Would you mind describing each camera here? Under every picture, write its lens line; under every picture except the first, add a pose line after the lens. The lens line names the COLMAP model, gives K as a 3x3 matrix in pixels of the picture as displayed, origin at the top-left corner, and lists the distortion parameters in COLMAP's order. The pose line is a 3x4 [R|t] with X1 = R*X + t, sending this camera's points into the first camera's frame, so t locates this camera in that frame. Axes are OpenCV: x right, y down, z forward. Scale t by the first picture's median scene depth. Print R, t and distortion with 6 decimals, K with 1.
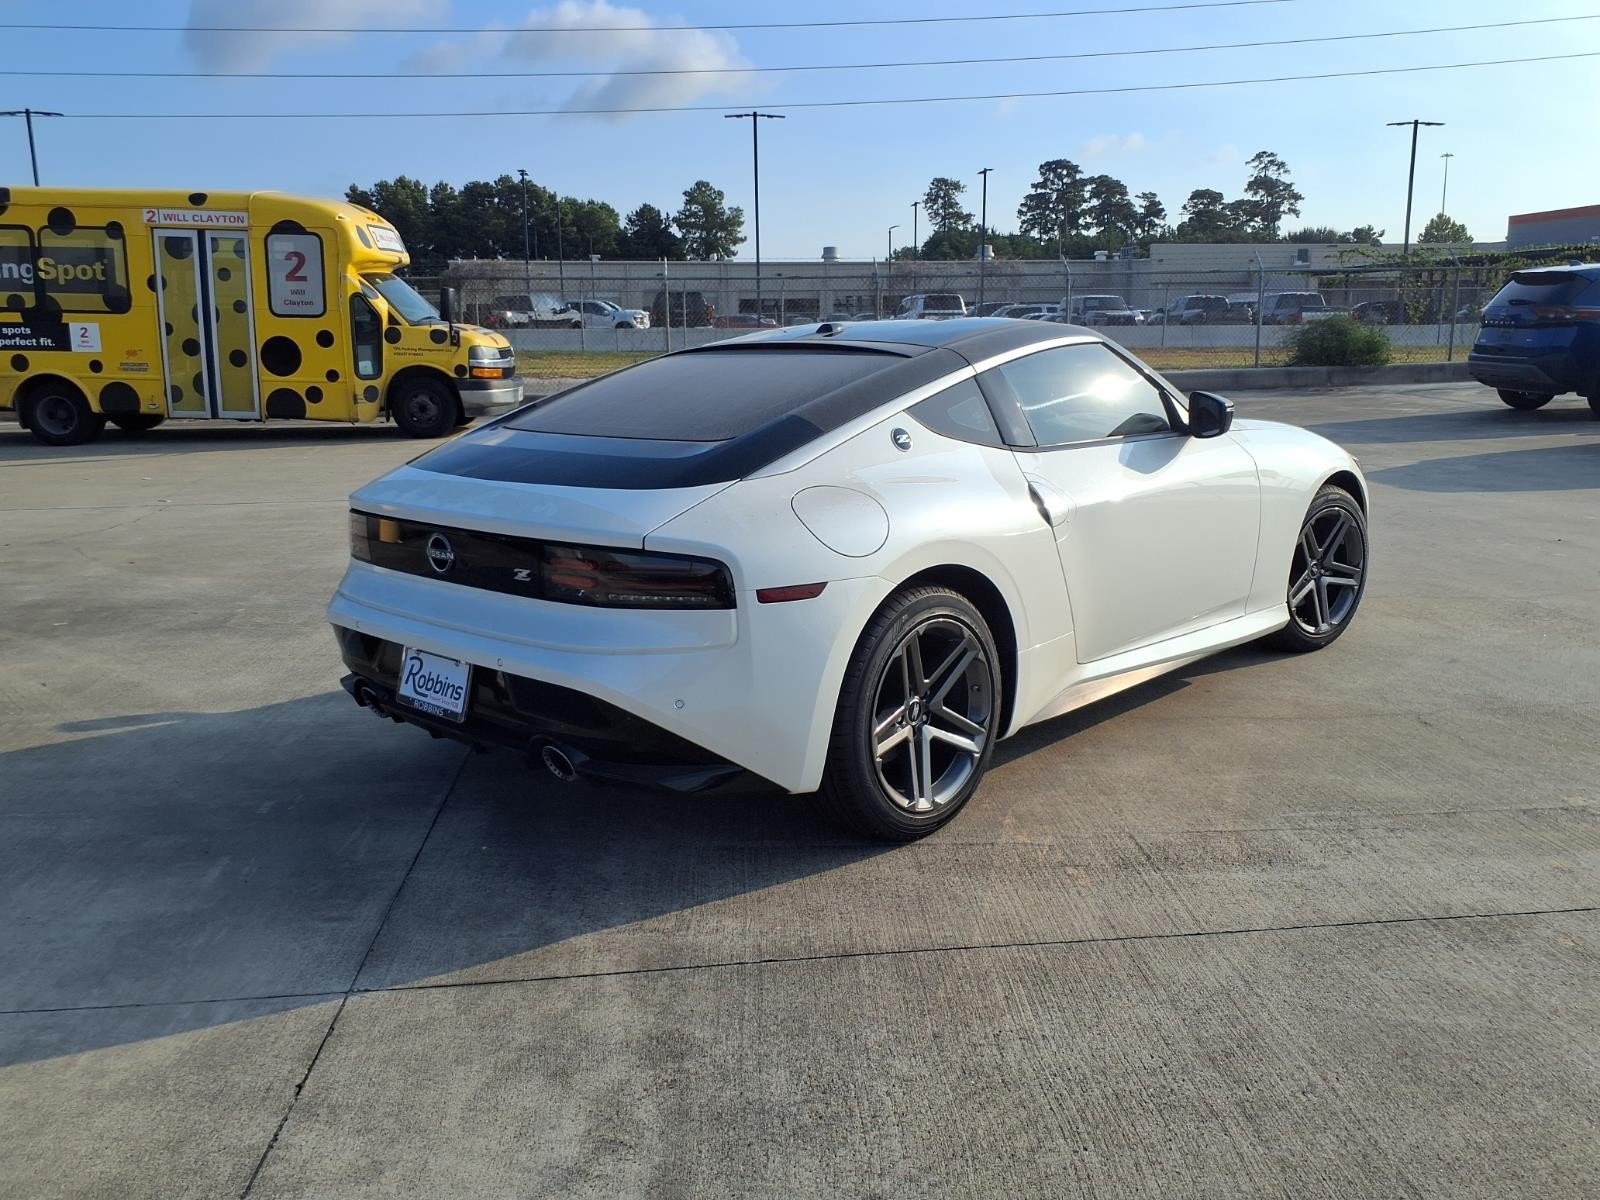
lens RADIAL K [[1287.2, 0, 813.2], [0, 1287.2, 580.0], [0, 0, 1]] dist [0.020960, -0.029019]
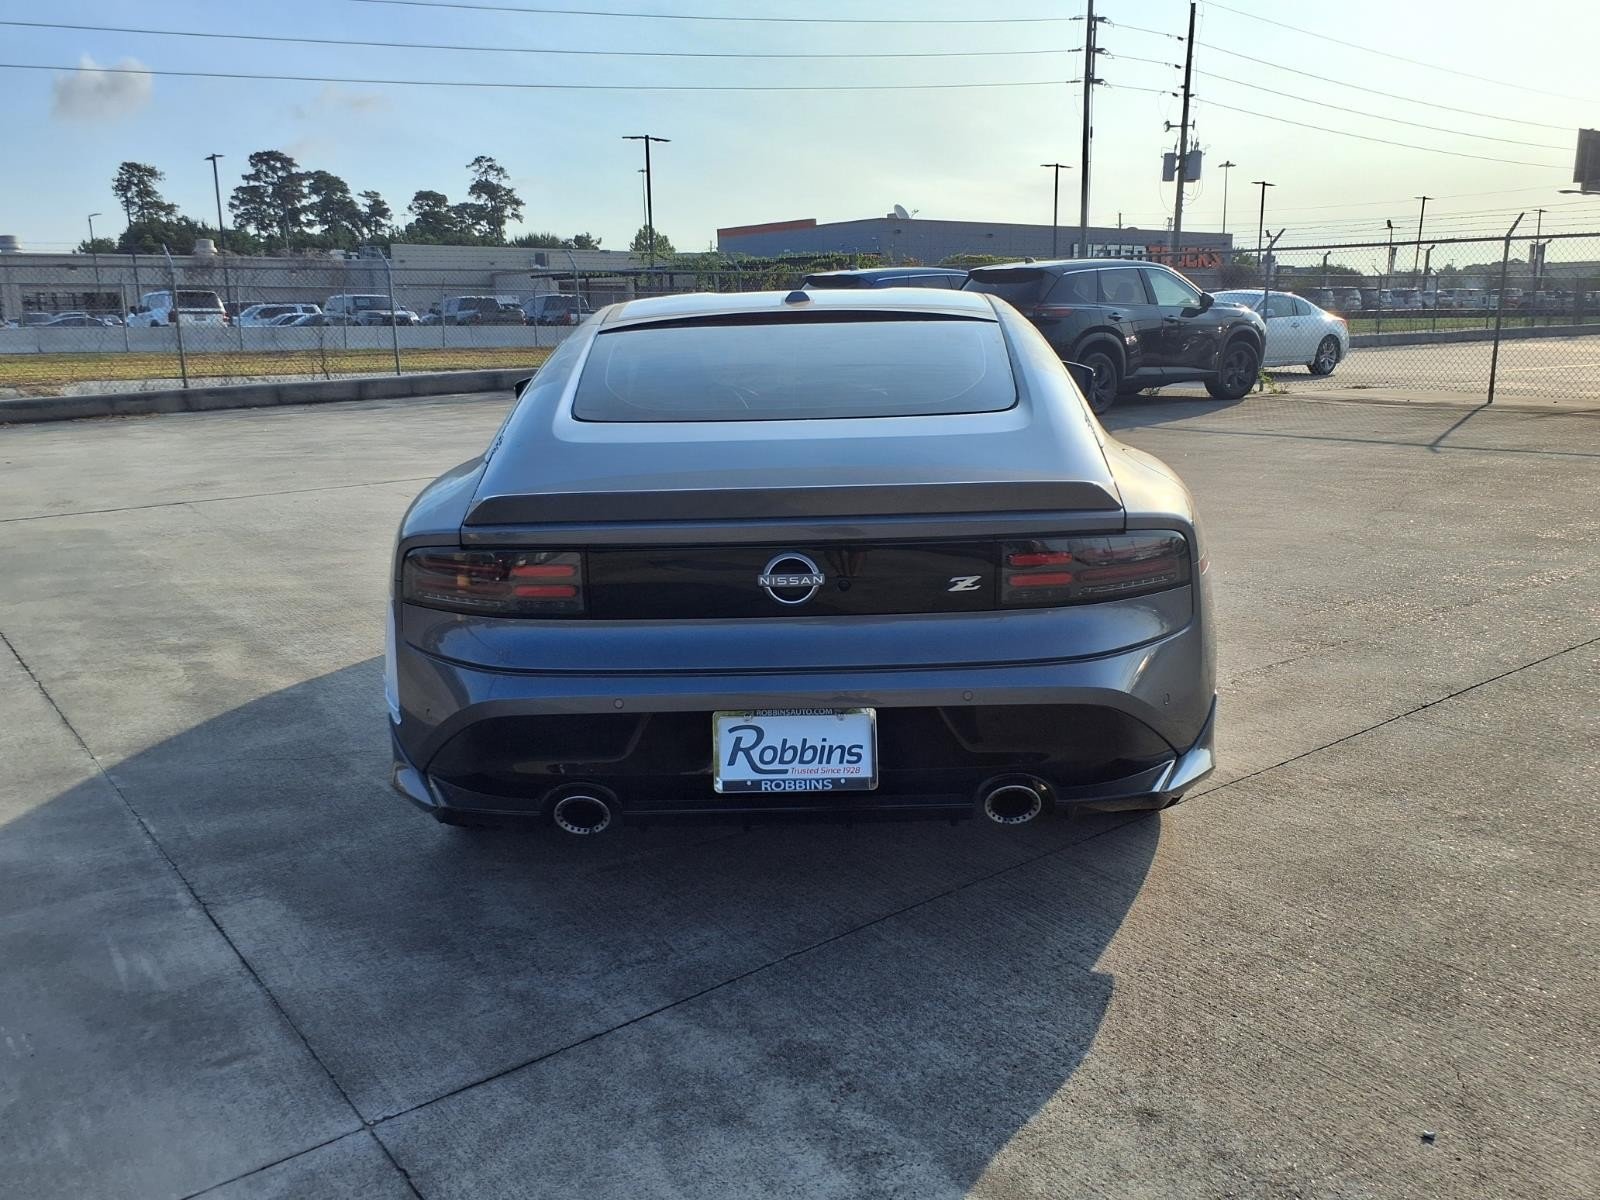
lens RADIAL K [[1287.2, 0, 808.6], [0, 1287.2, 597.4], [0, 0, 1]] dist [0.020960, -0.029019]
pose [[0.847085, -0.114253, 0.519031, -0.084169], [0.108391, 0.993232, 0.041737, -0.000787], [-0.520286, 0.020903, 0.853736, 0.030244]]
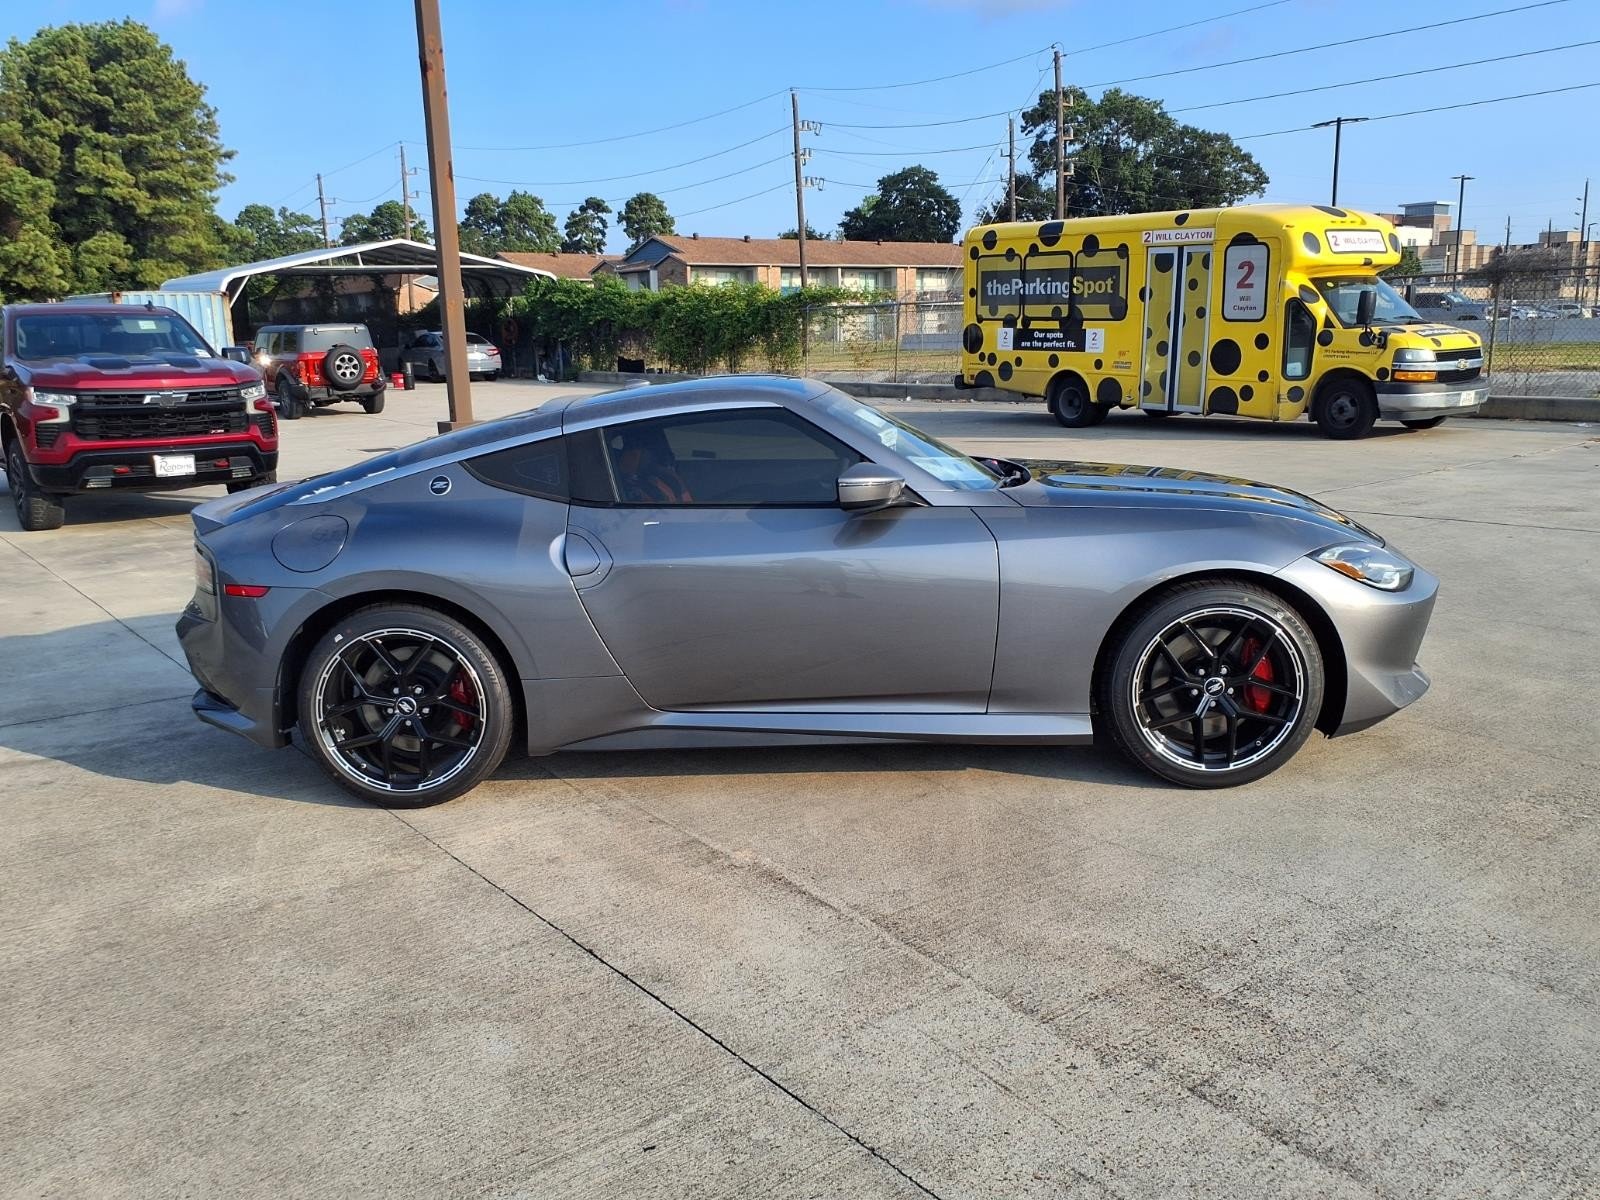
lens RADIAL K [[1287.2, 0, 806.2], [0, 1287.2, 601.4], [0, 0, 1]] dist [0.020960, -0.029019]
pose [[0.547411, 0.166808, -0.820071, 0.323730], [-0.142459, 0.984205, 0.105100, -0.033332], [0.824649, 0.059293, 0.562528, 0.099104]]
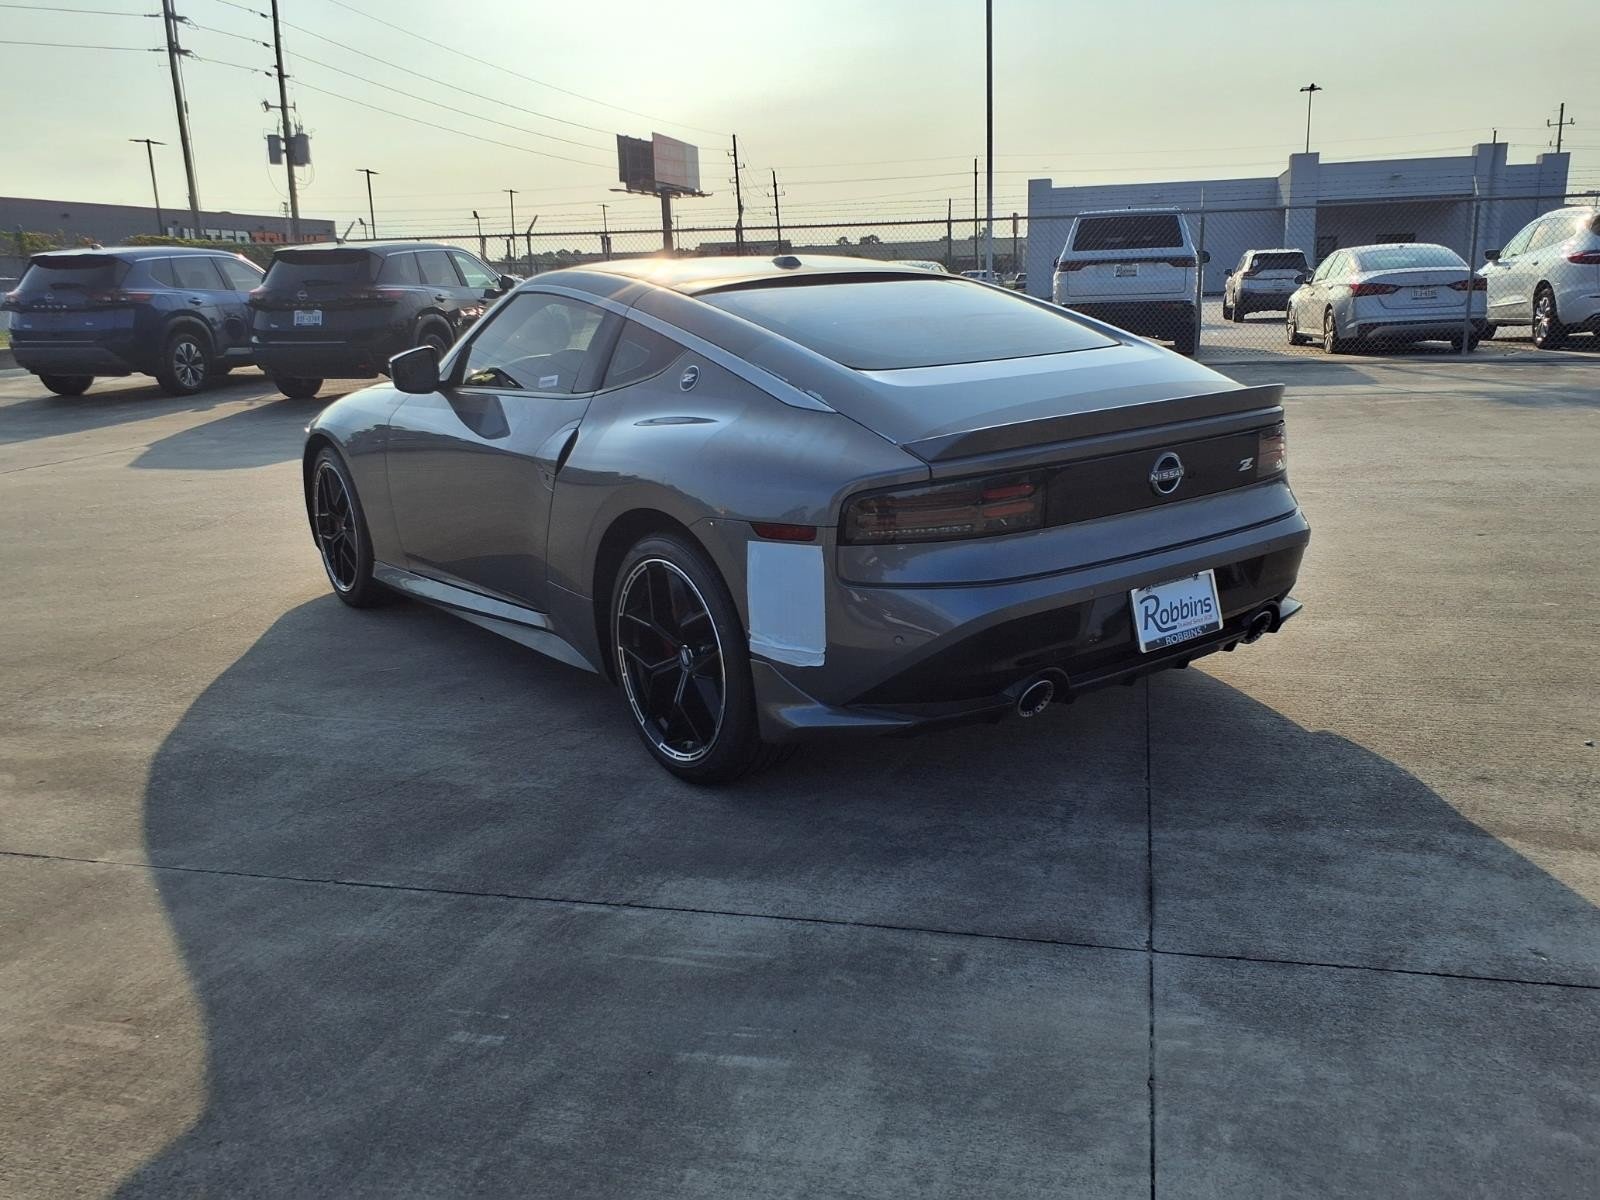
lens RADIAL K [[1287.2, 0, 803.0], [0, 1287.2, 606.2], [0, 0, 1]] dist [0.020960, -0.029019]
pose [[0.340894, -0.226350, 0.912446, -0.206986], [0.207908, 0.964701, 0.161637, -0.020438], [-0.916823, 0.134604, 0.375921, 0.141685]]
